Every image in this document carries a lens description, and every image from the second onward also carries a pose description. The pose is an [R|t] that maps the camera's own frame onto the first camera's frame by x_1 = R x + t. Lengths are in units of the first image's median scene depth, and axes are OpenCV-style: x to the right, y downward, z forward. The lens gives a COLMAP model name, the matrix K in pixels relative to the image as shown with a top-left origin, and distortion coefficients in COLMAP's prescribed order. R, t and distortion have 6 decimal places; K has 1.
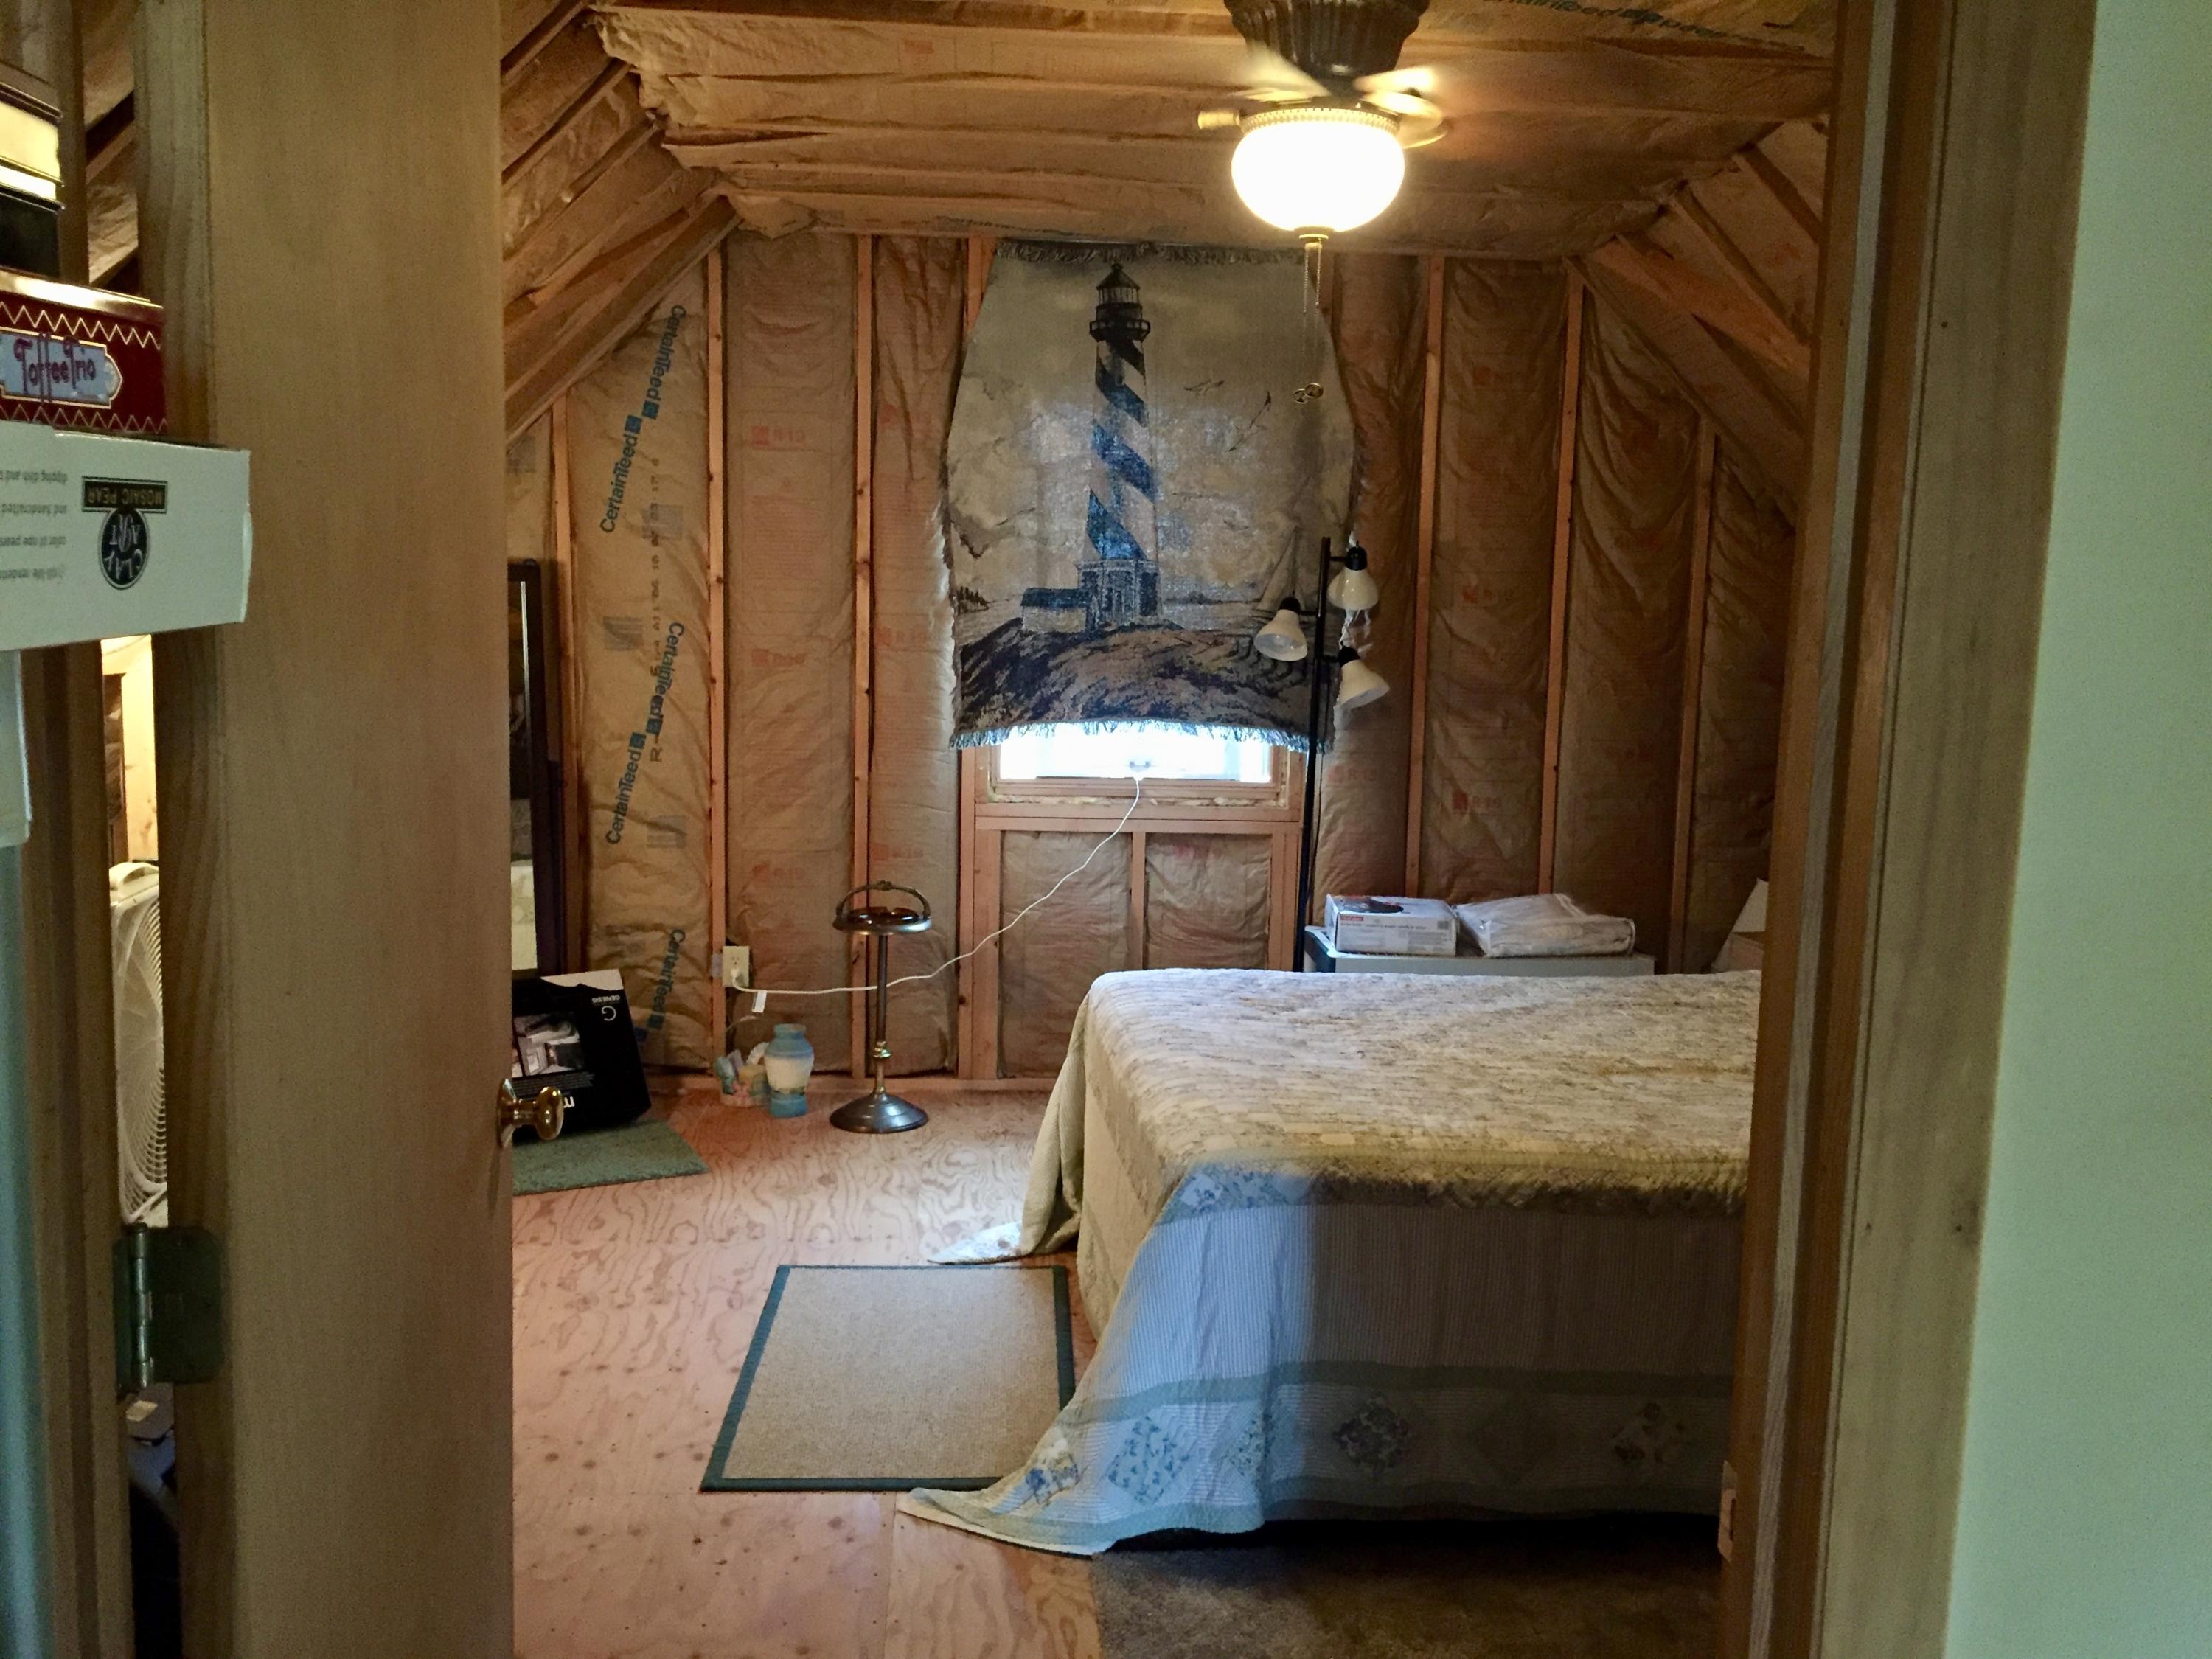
lens RADIAL K [[1900.2, 0, 1106.0], [0, 1900.2, 829.5], [0, 0, 1]] dist [0.090587, -0.132218]
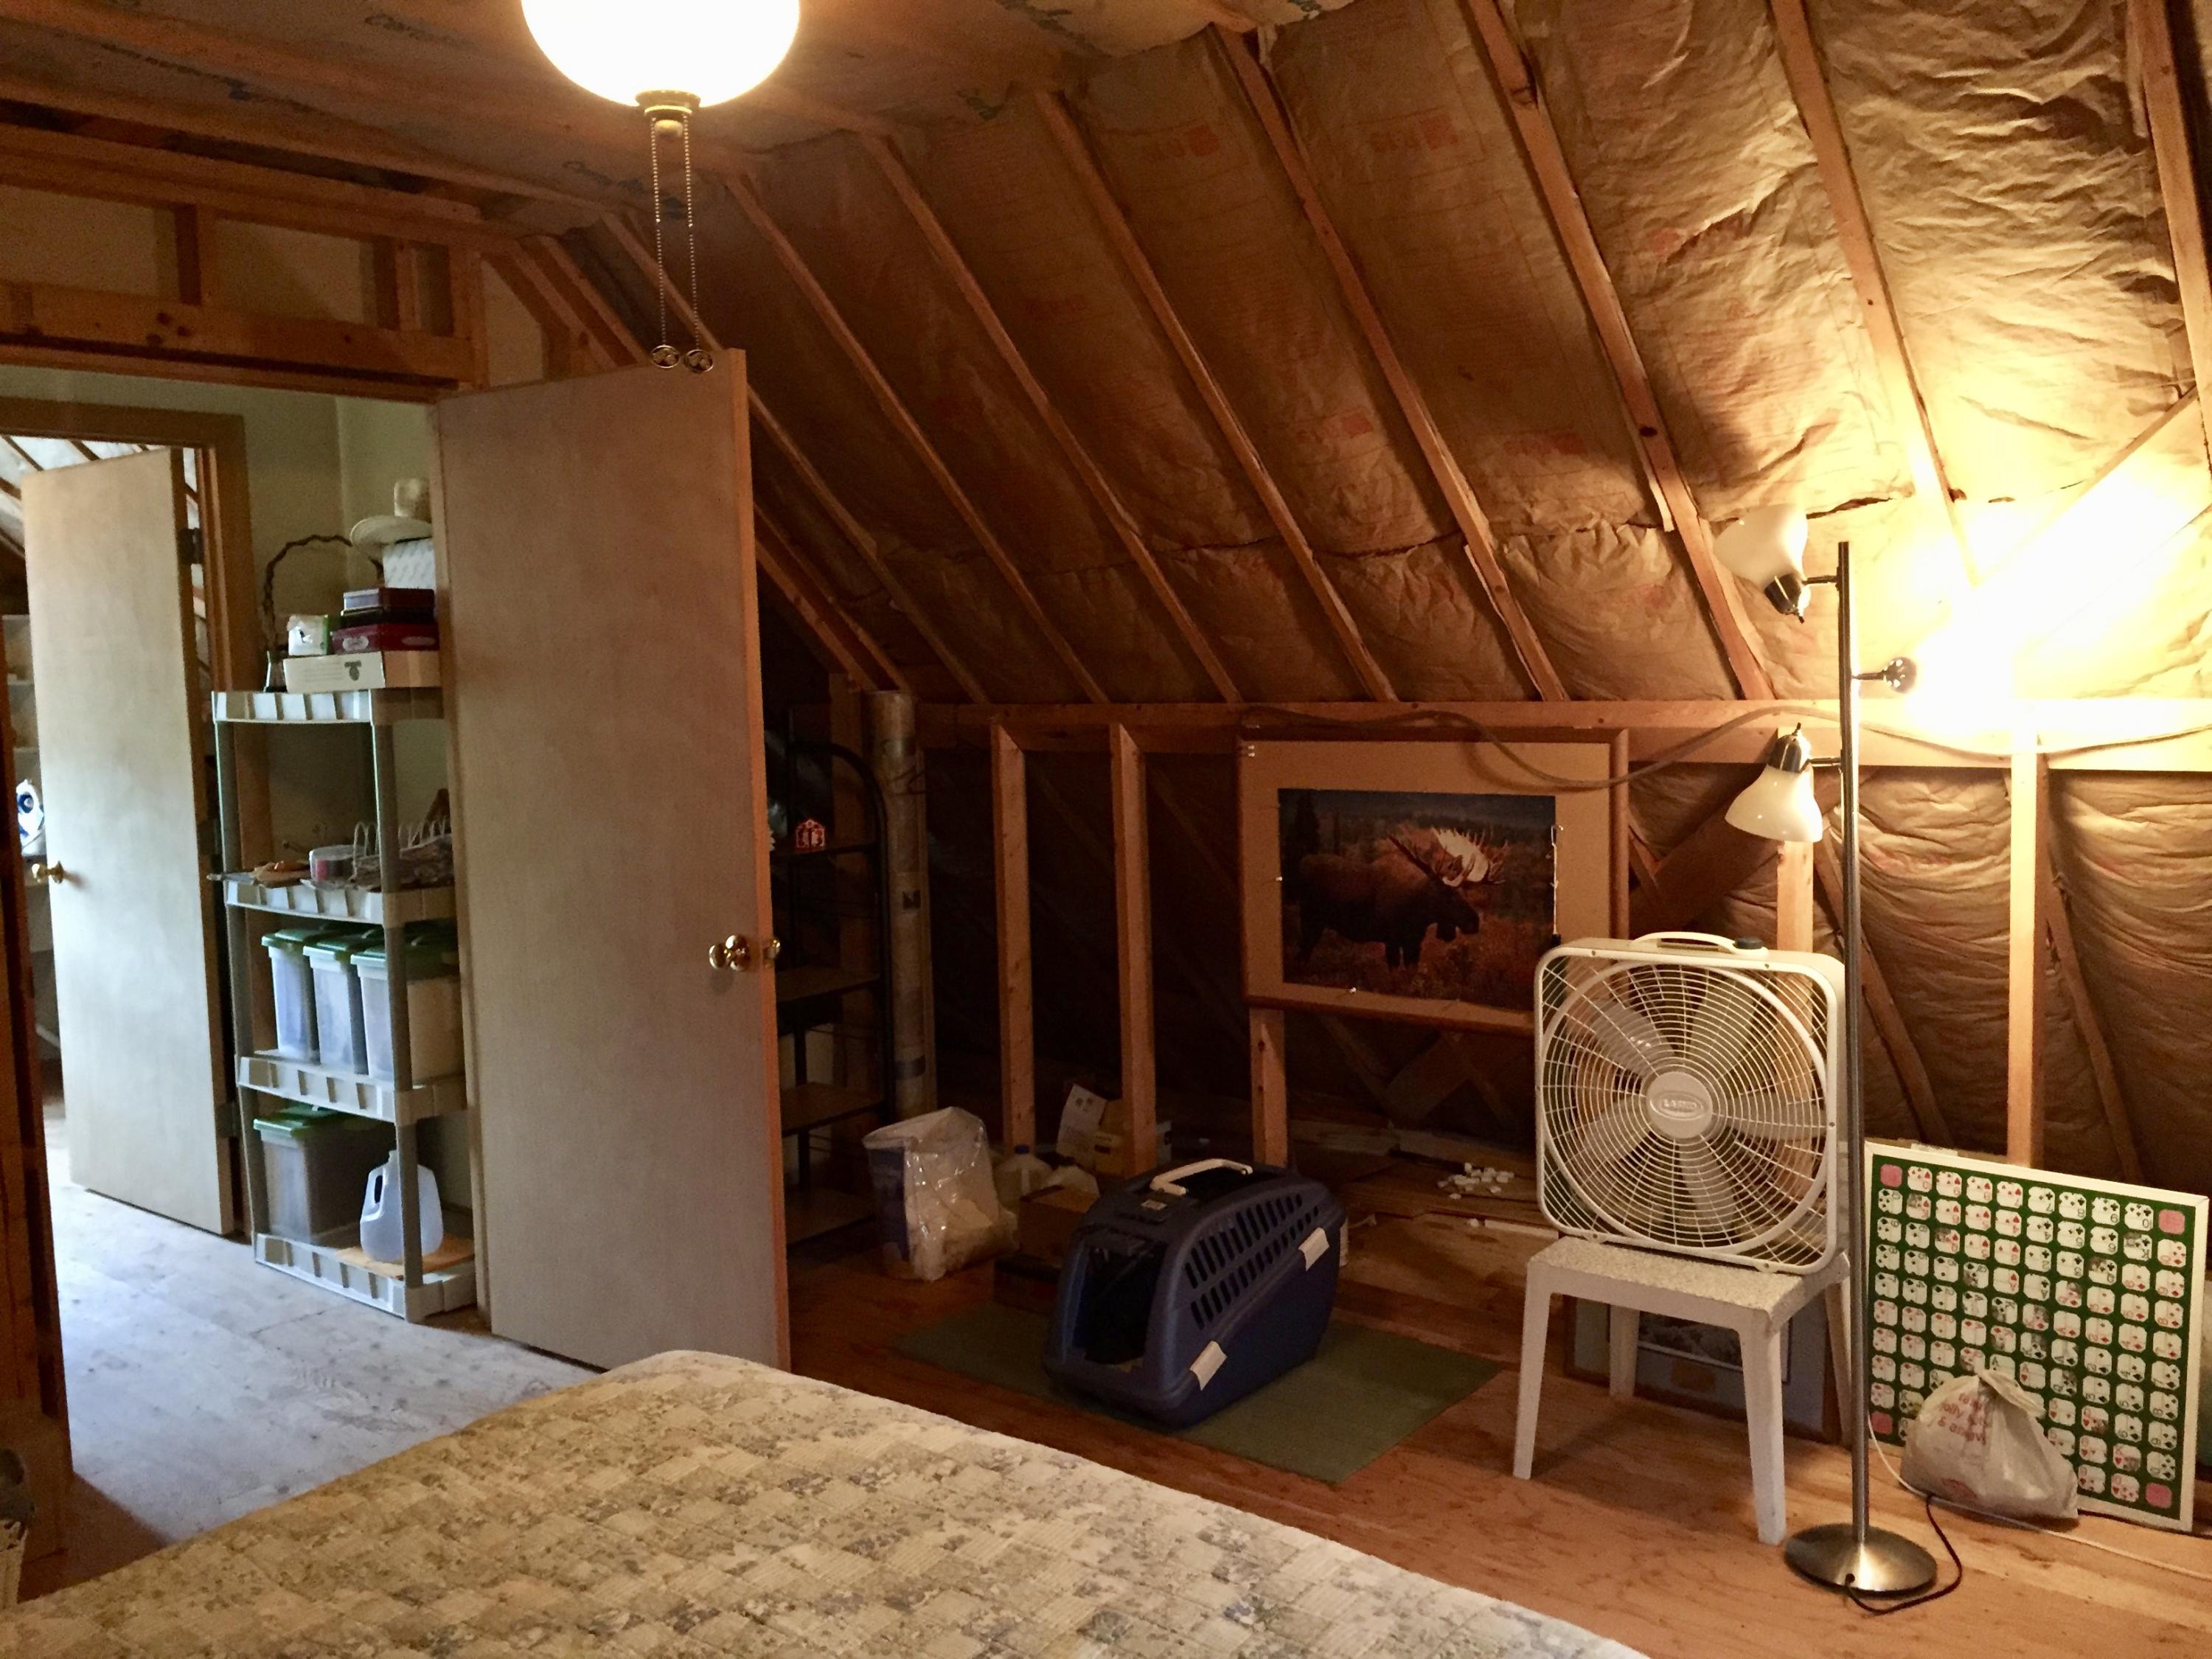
lens RADIAL K [[1900.2, 0, 1106.0], [0, 1900.2, 829.5], [0, 0, 1]] dist [0.090587, -0.132218]
pose [[-0.699056, 0.063290, -0.712261, 0.452808], [-0.077211, 0.983571, 0.163177, -0.183733], [0.710886, 0.169064, -0.682684, 1.513493]]
